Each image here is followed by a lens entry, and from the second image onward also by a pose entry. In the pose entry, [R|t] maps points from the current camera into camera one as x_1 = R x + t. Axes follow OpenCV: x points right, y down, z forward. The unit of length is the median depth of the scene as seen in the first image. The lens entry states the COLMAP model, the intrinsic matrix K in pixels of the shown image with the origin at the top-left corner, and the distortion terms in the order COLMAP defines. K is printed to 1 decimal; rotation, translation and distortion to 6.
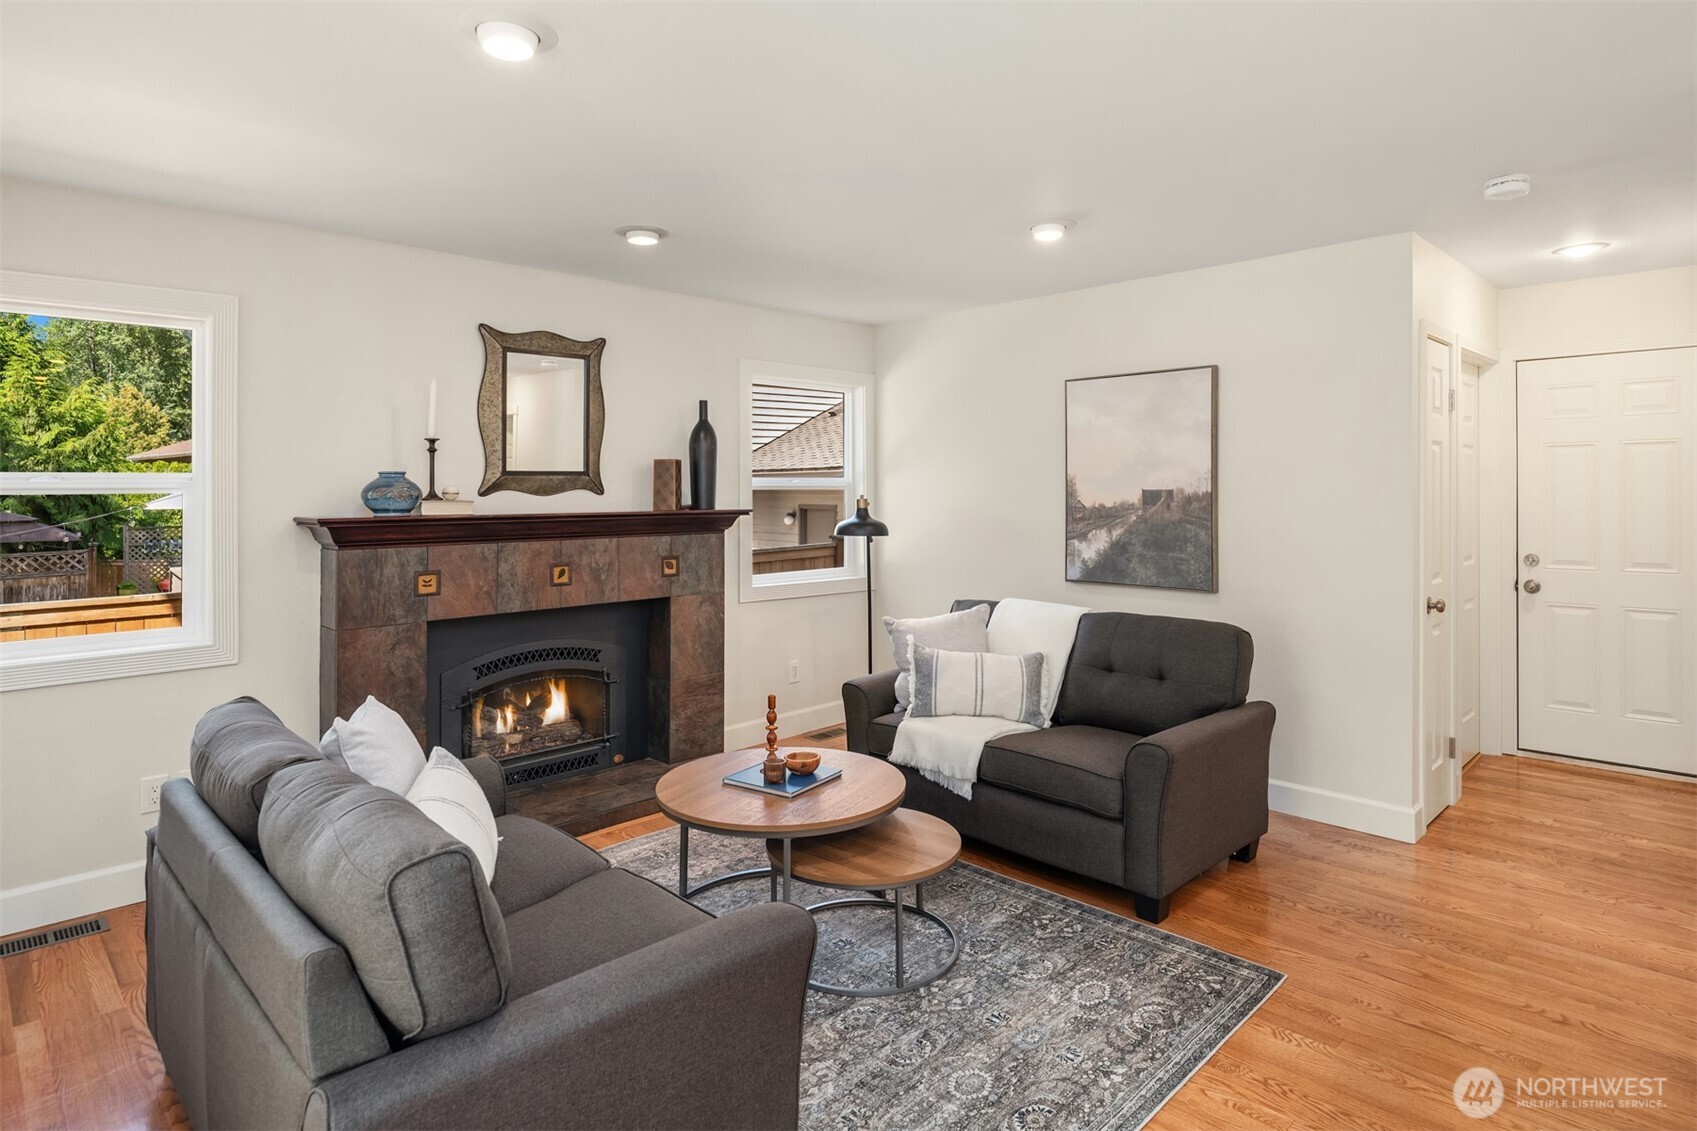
lens RADIAL K [[920.4, 0, 879.3], [0, 920.4, 477.3], [0, 0, 1]] dist [-0.000892, -0.005884]
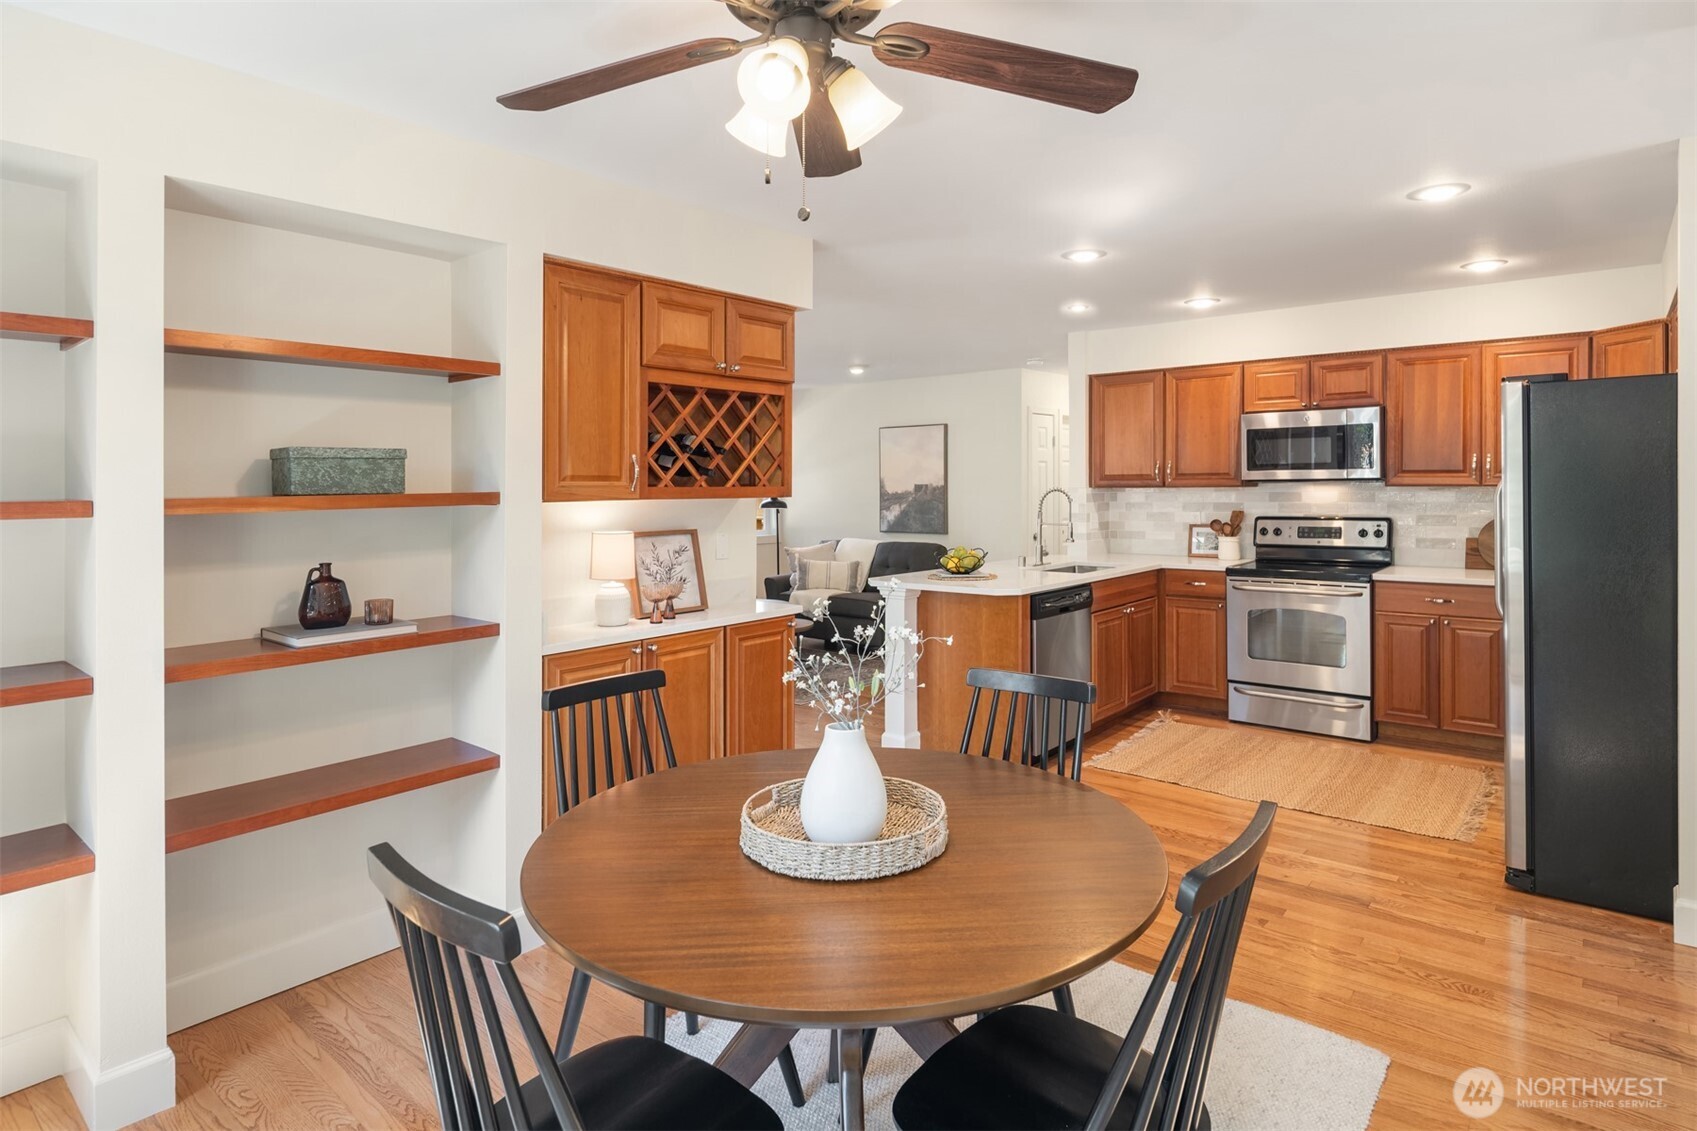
lens RADIAL K [[920.4, 0, 863.9], [0, 920.4, 476.6], [0, 0, 1]] dist [-0.000892, -0.005884]
pose [[0.996519, -0.004376, 0.083247, 0.010660], [0.004087, 0.999985, 0.003640, -0.011456], [-0.083262, -0.003288, 0.996522, -1.023550]]
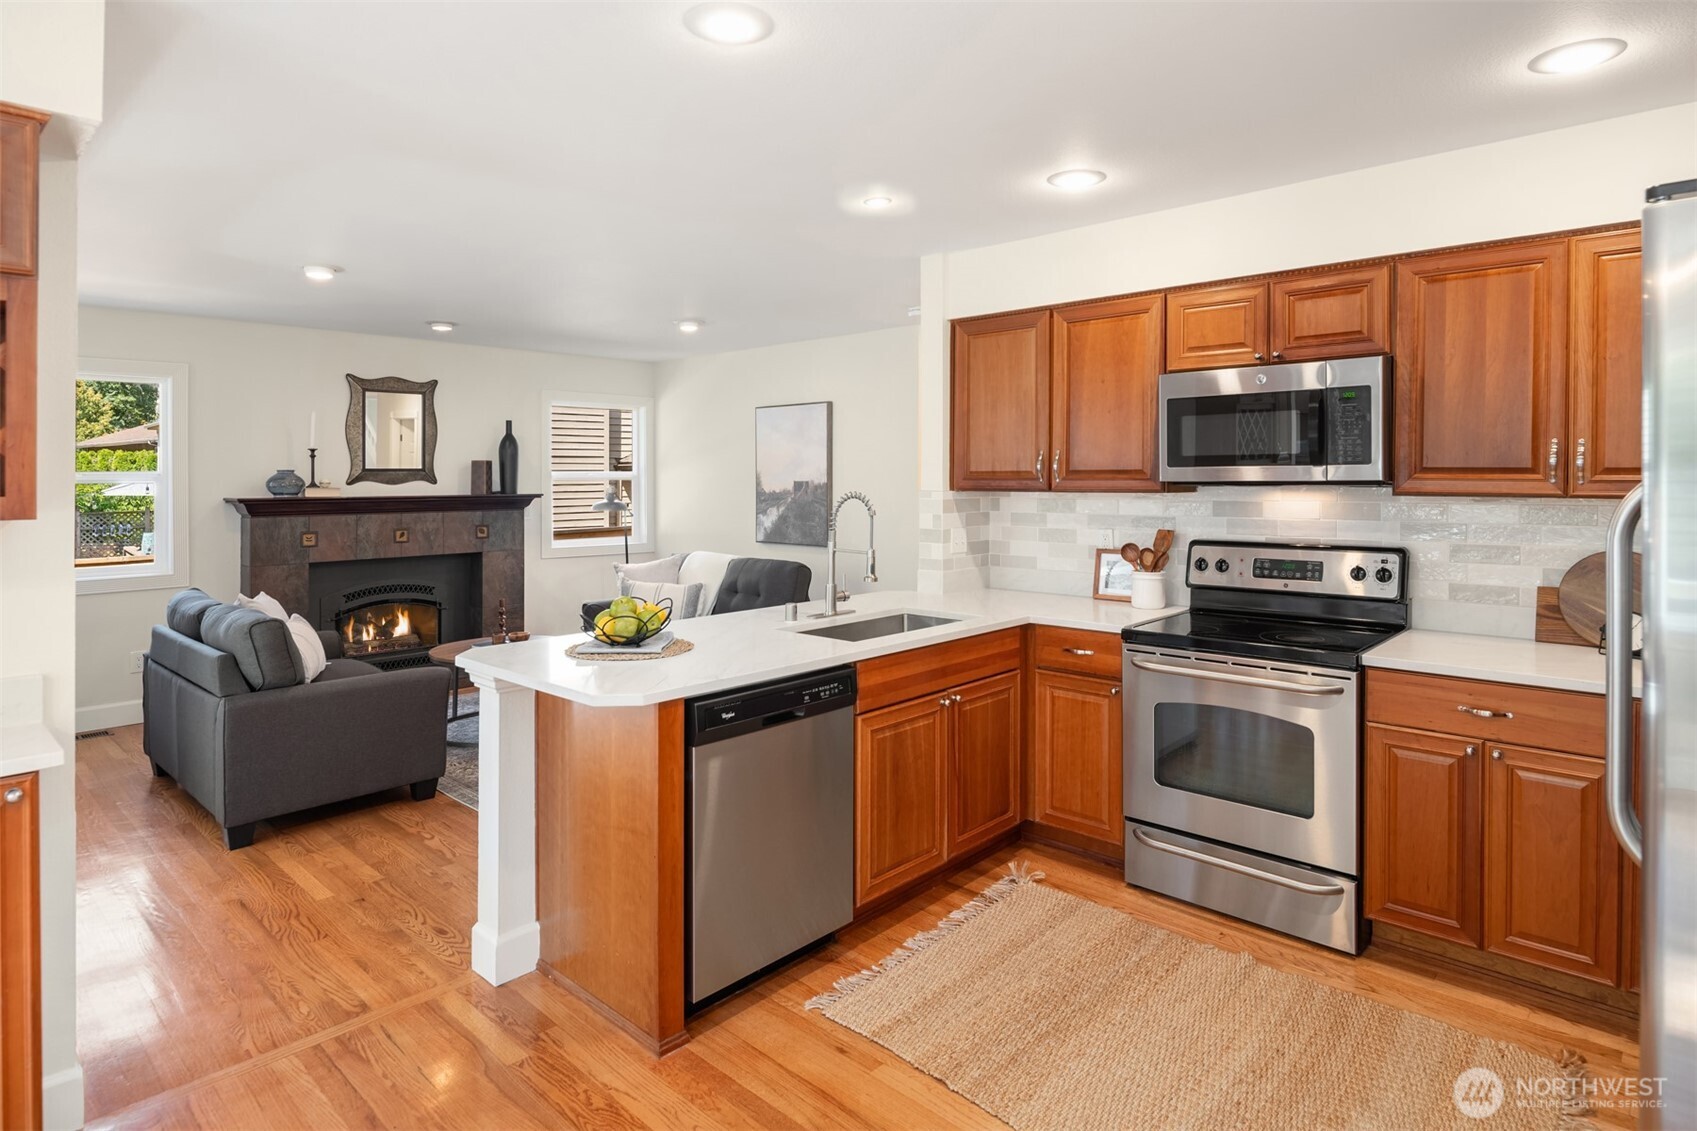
lens RADIAL K [[920.4, 0, 872.6], [0, 920.4, 472.6], [0, 0, 1]] dist [-0.000892, -0.005884]
pose [[0.999373, 0.001559, 0.035358, 0.378218], [-0.001831, 0.999969, 0.007662, -0.013417], [-0.035345, -0.007722, 0.999345, -0.554493]]
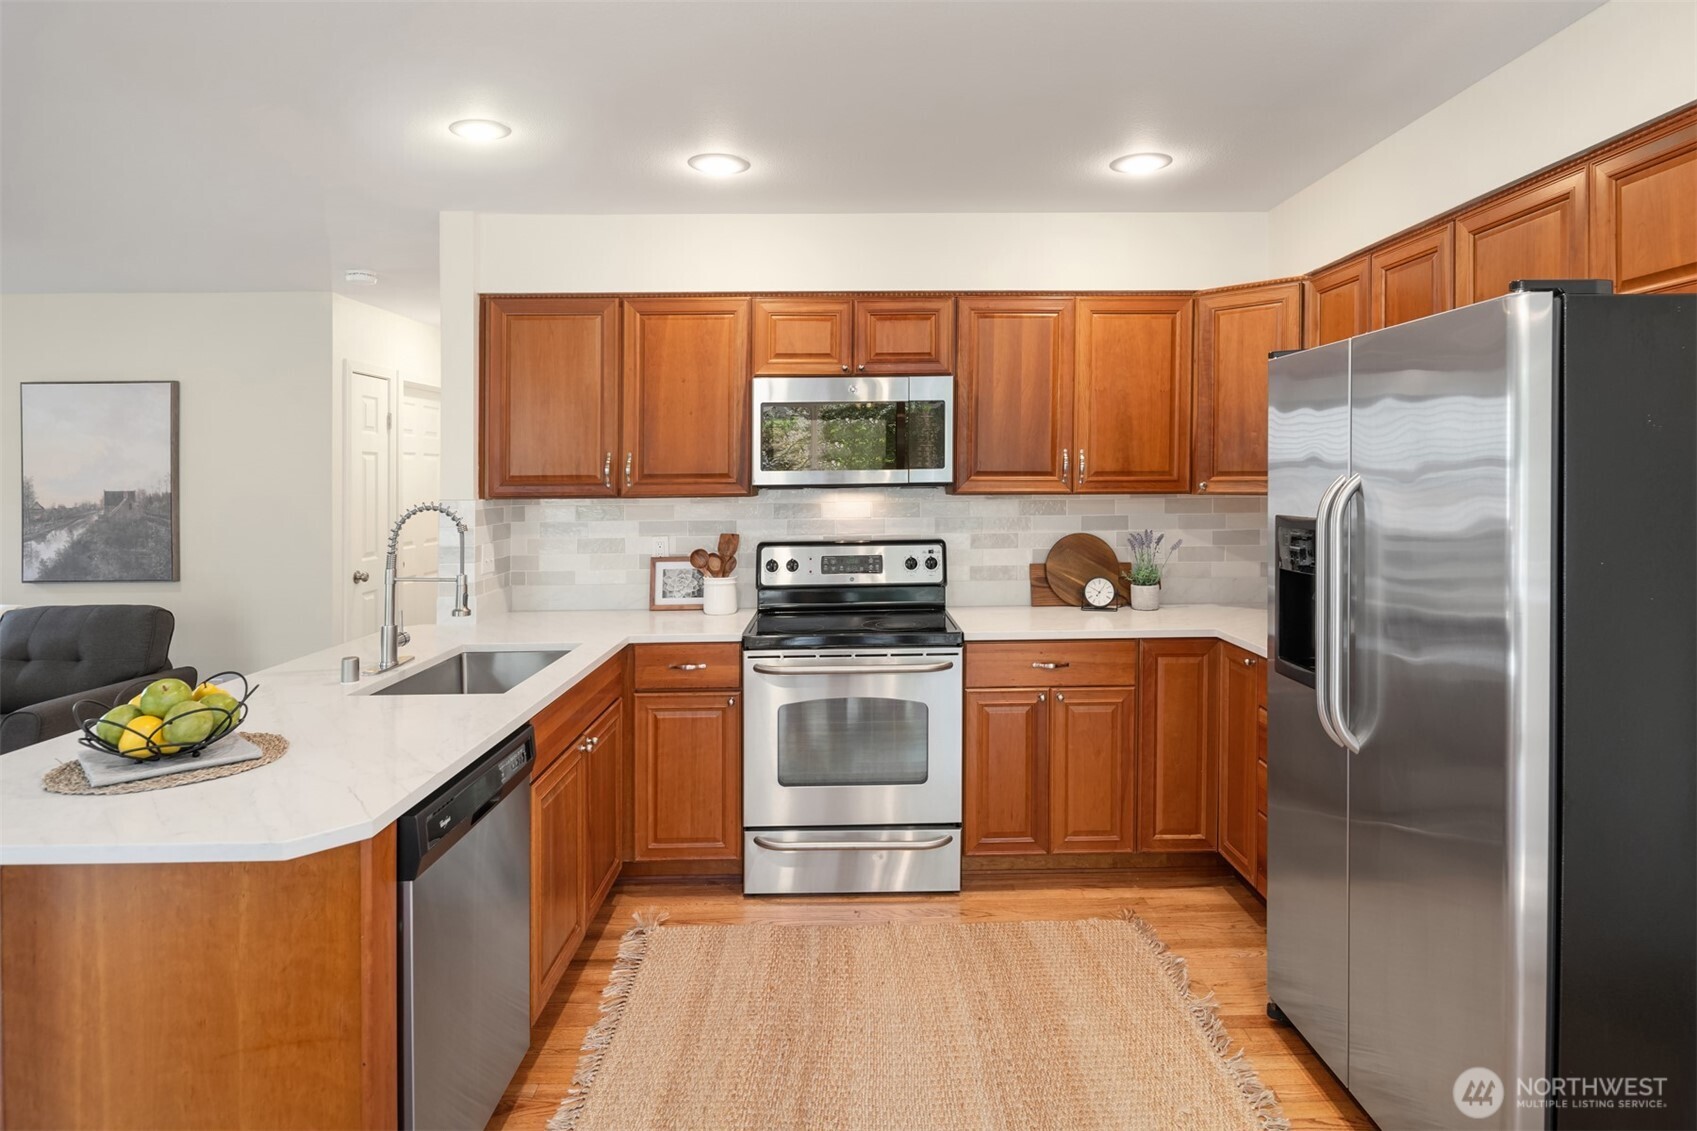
lens RADIAL K [[920.4, 0, 861.3], [0, 920.4, 480.9], [0, 0, 1]] dist [-0.000892, -0.005884]
pose [[0.703645, -0.004205, 0.710539, 0.153811], [-0.002916, 0.999957, 0.008805, -0.011002], [-0.710546, -0.008267, 0.703602, -0.393102]]
